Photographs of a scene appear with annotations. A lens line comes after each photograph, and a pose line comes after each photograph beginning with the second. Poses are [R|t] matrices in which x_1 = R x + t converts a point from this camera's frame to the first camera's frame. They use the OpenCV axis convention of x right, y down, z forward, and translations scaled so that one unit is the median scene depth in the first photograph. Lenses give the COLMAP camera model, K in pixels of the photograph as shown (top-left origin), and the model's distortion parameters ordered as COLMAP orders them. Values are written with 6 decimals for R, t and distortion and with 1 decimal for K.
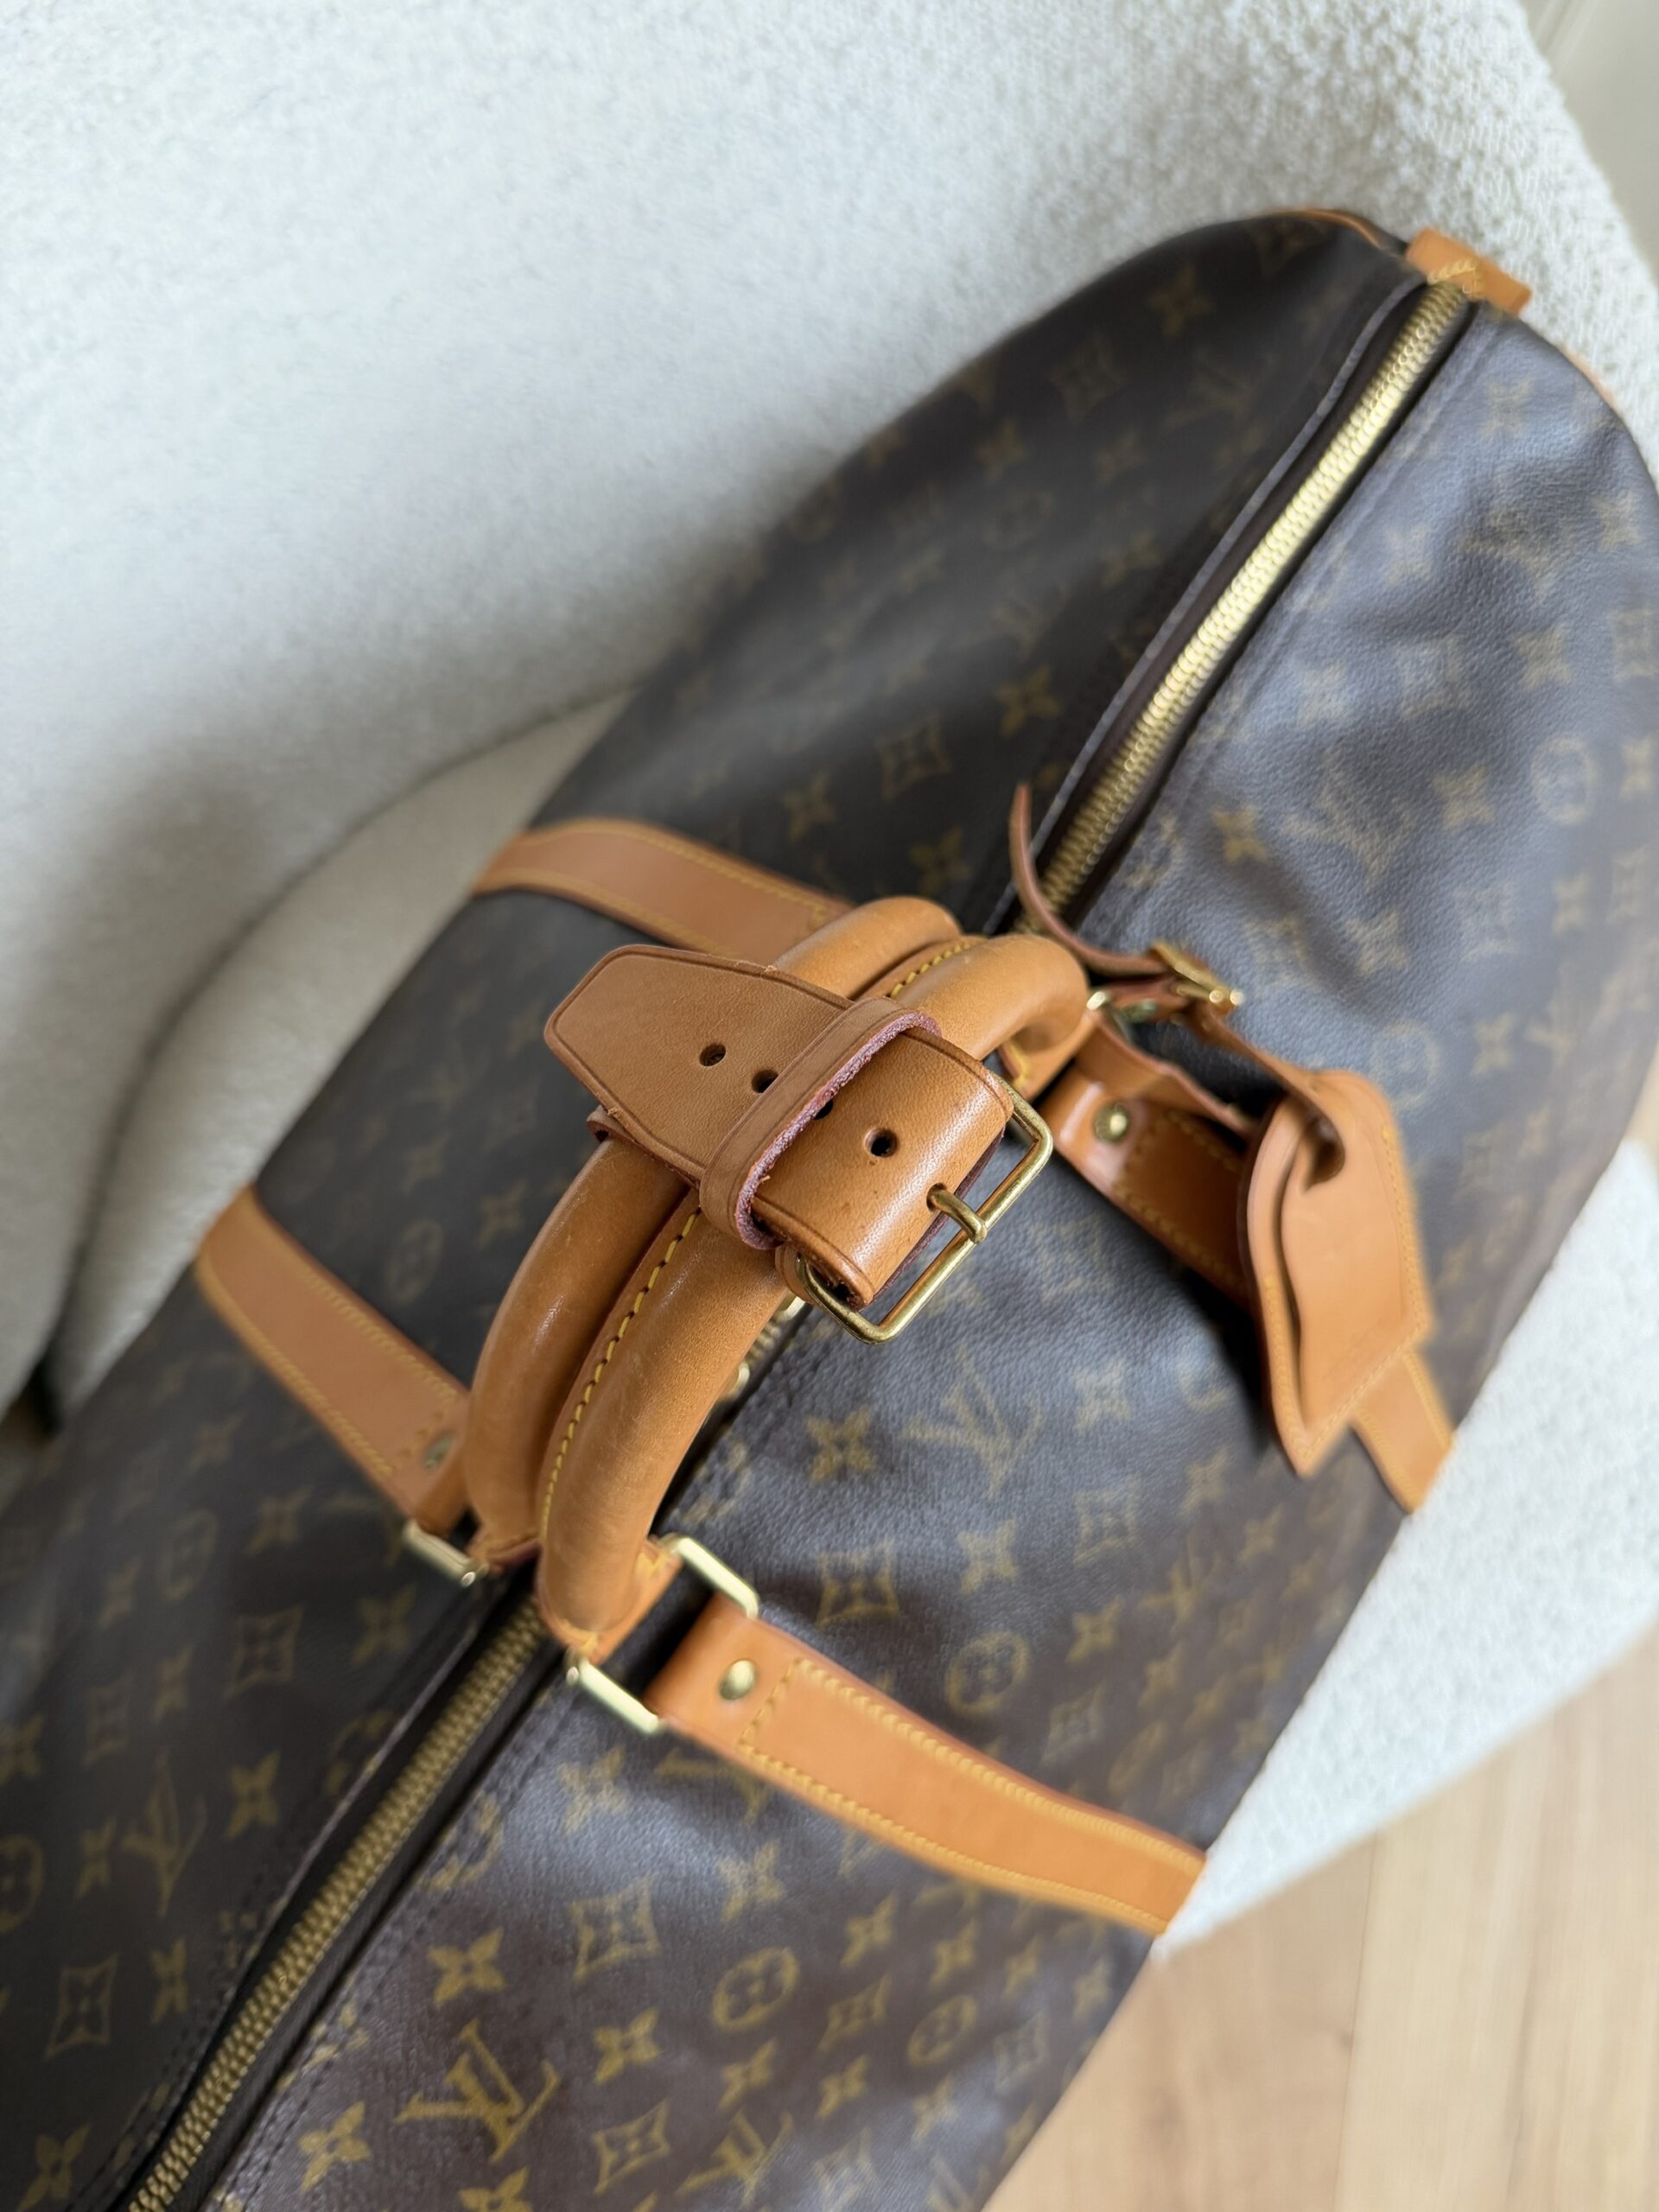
lens RADIAL K [[1576.3, 0, 806.1], [0, 1576.3, 1102.4], [0, 0, 1]] dist [-0.003401, -0.015322]
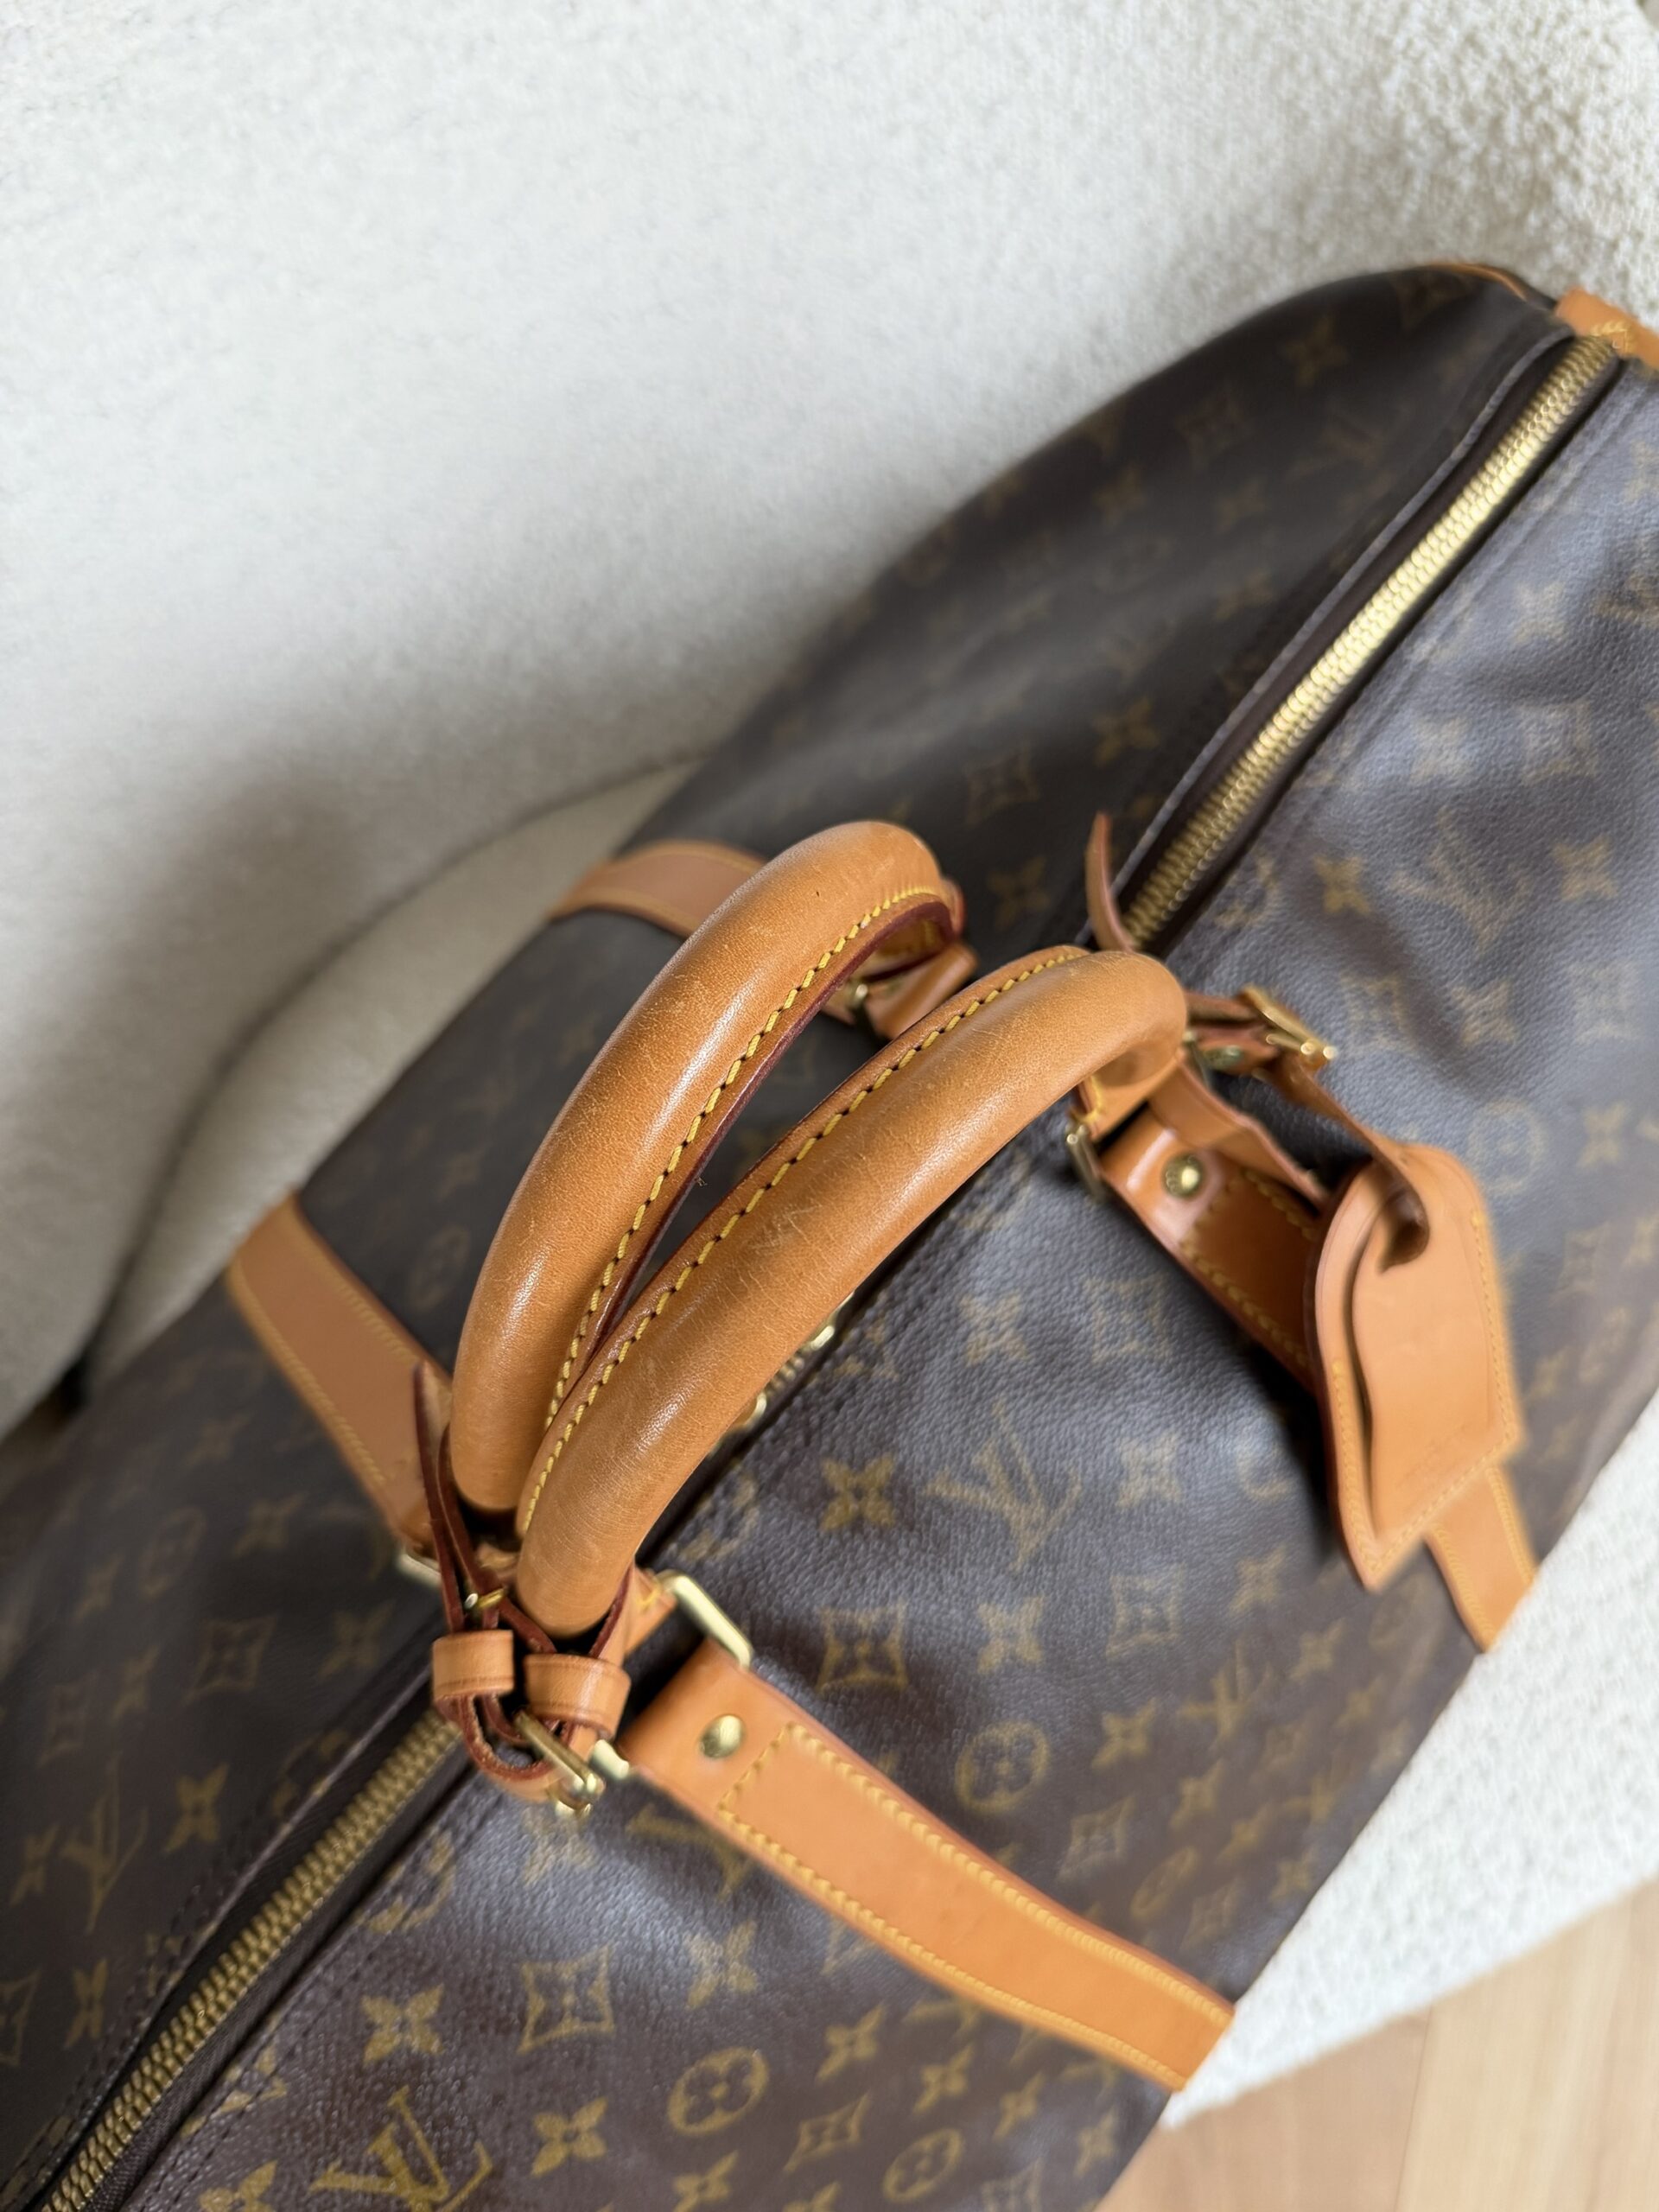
lens RADIAL K [[1562.6, 0, 830.2], [0, 1562.6, 1129.9], [0, 0, 1]] dist [-0.022268, 0.002923]
pose [[0.995121, 0.082378, -0.054288, 0.034149], [-0.085719, 0.994363, -0.062398, 0.059127], [0.048842, 0.066747, 0.996574, 0.068896]]
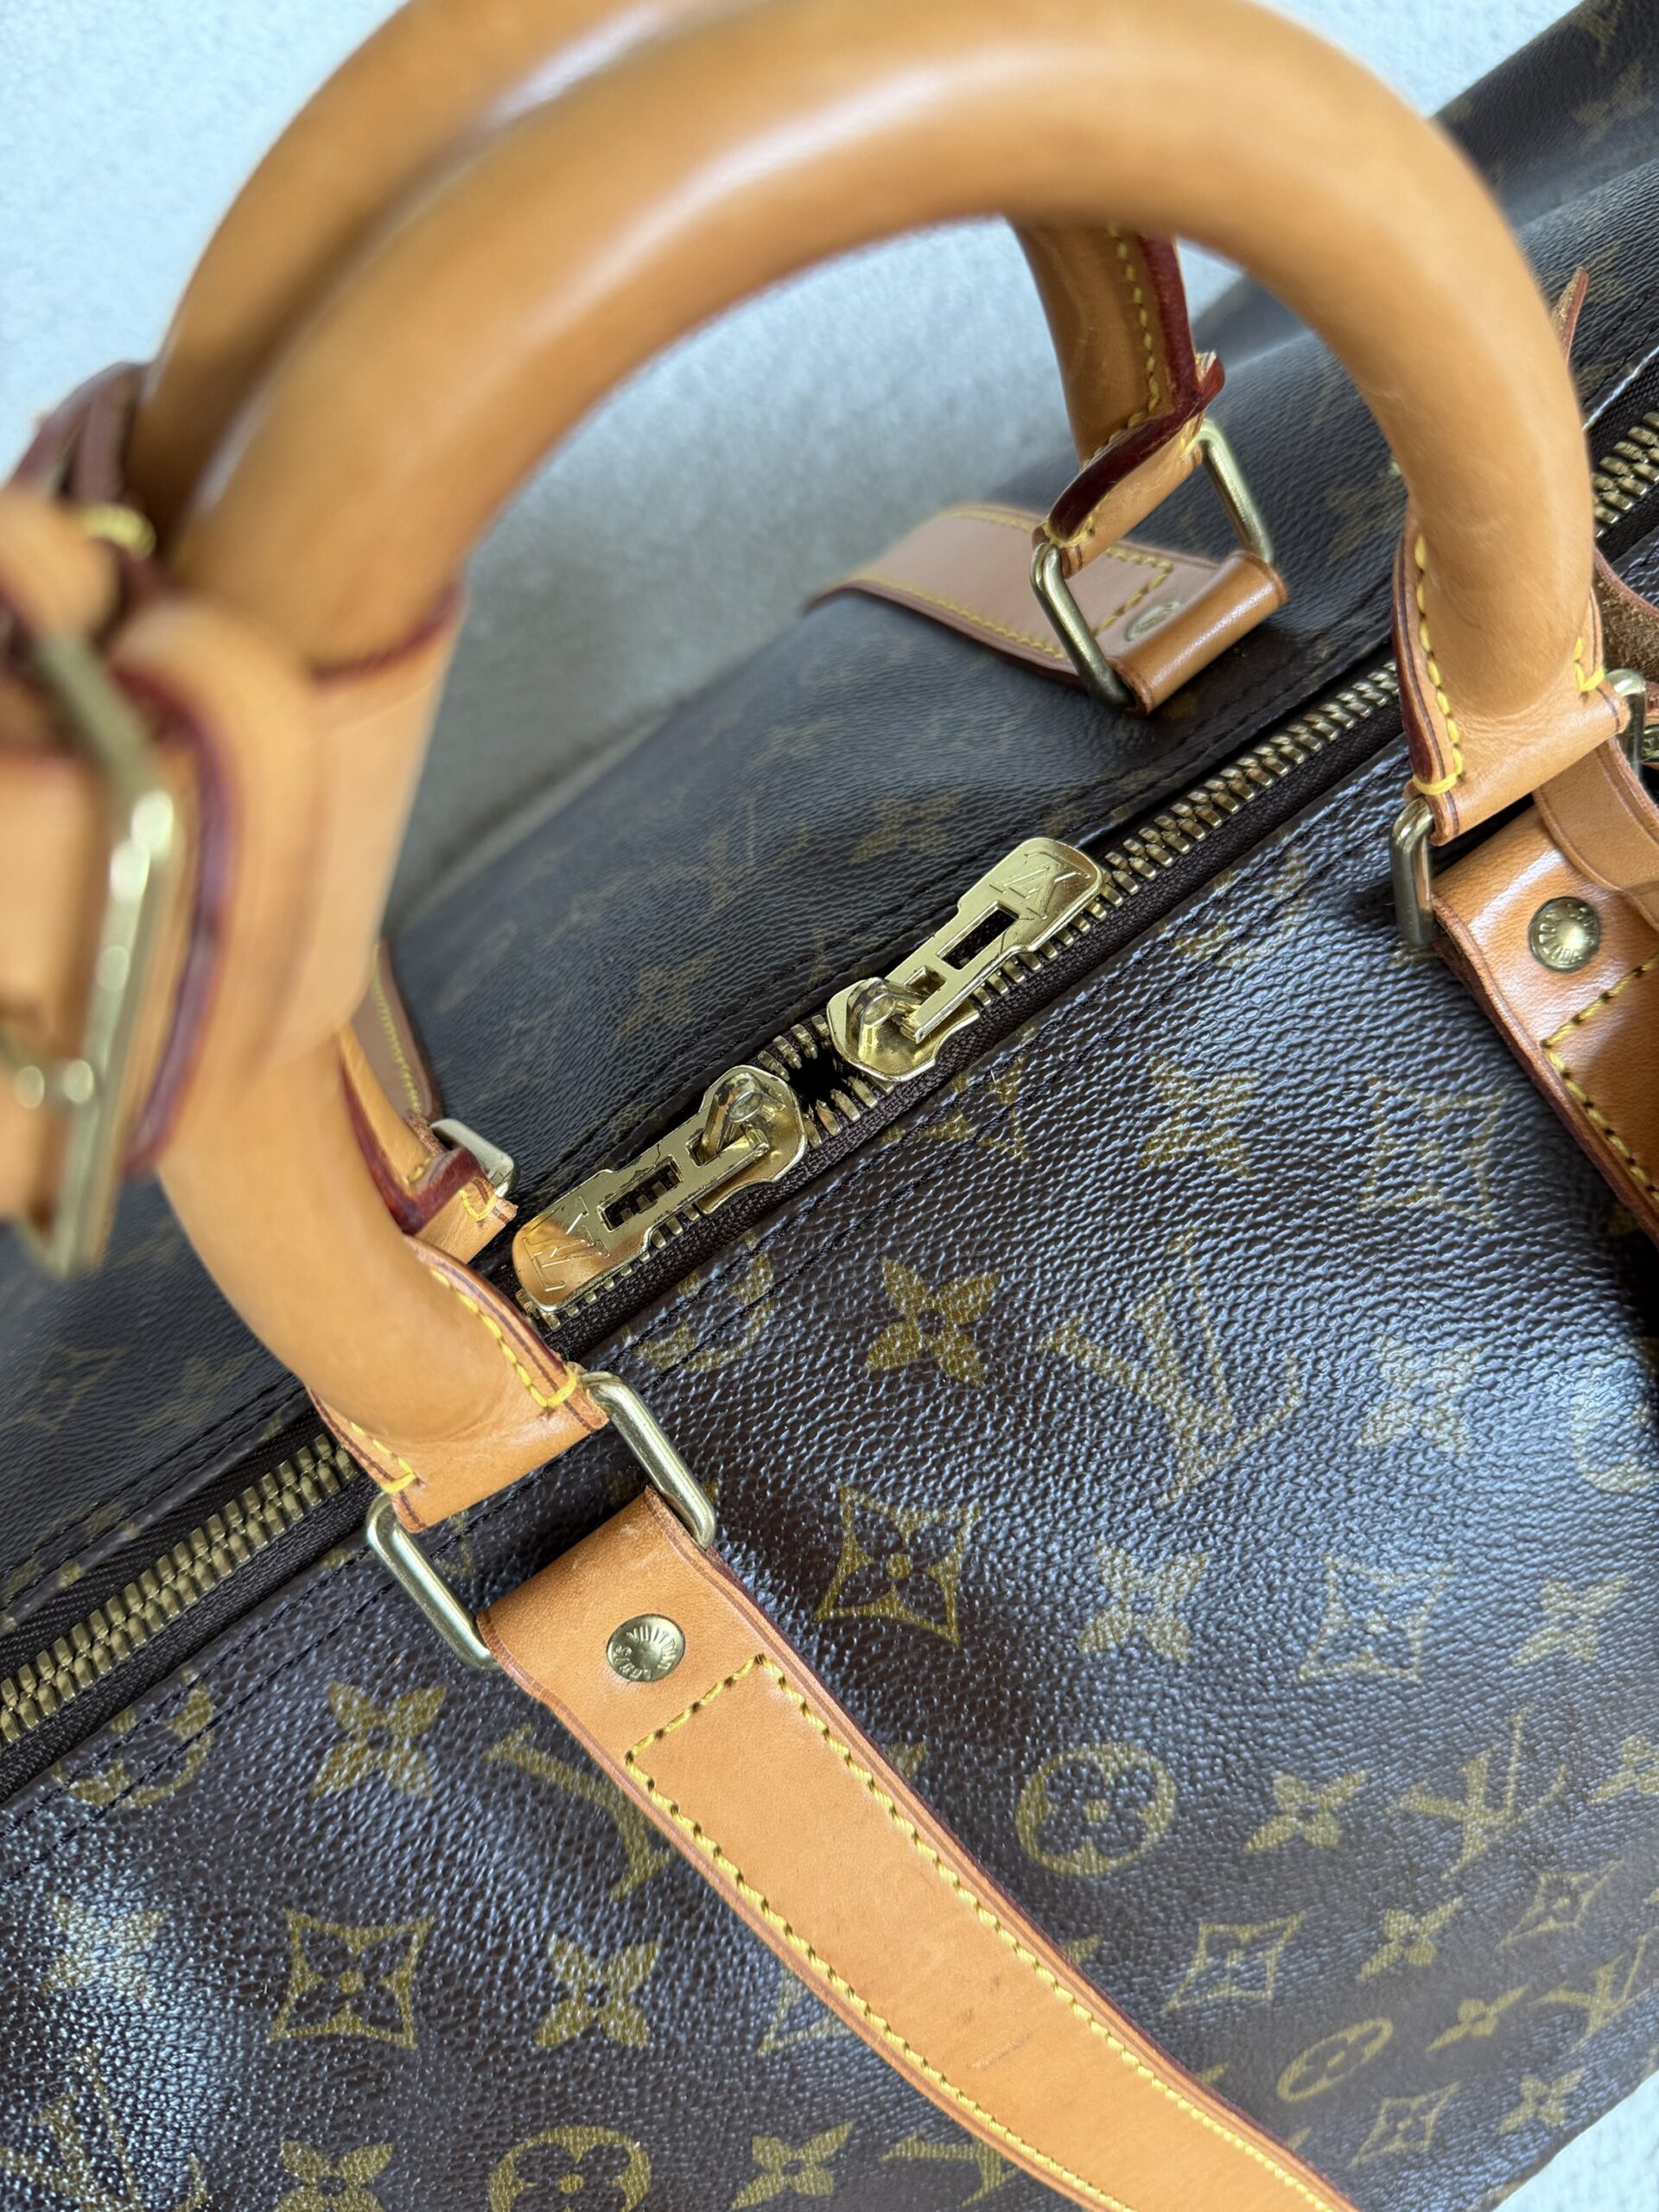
lens RADIAL K [[1562.6, 0, 830.2], [0, 1562.6, 1129.9], [0, 0, 1]] dist [-0.022268, 0.002923]
pose [[0.934004, 0.250836, -0.254398, 0.104650], [-0.266542, 0.963397, -0.028680, 0.160785], [0.237893, 0.094595, 0.966674, 0.393926]]
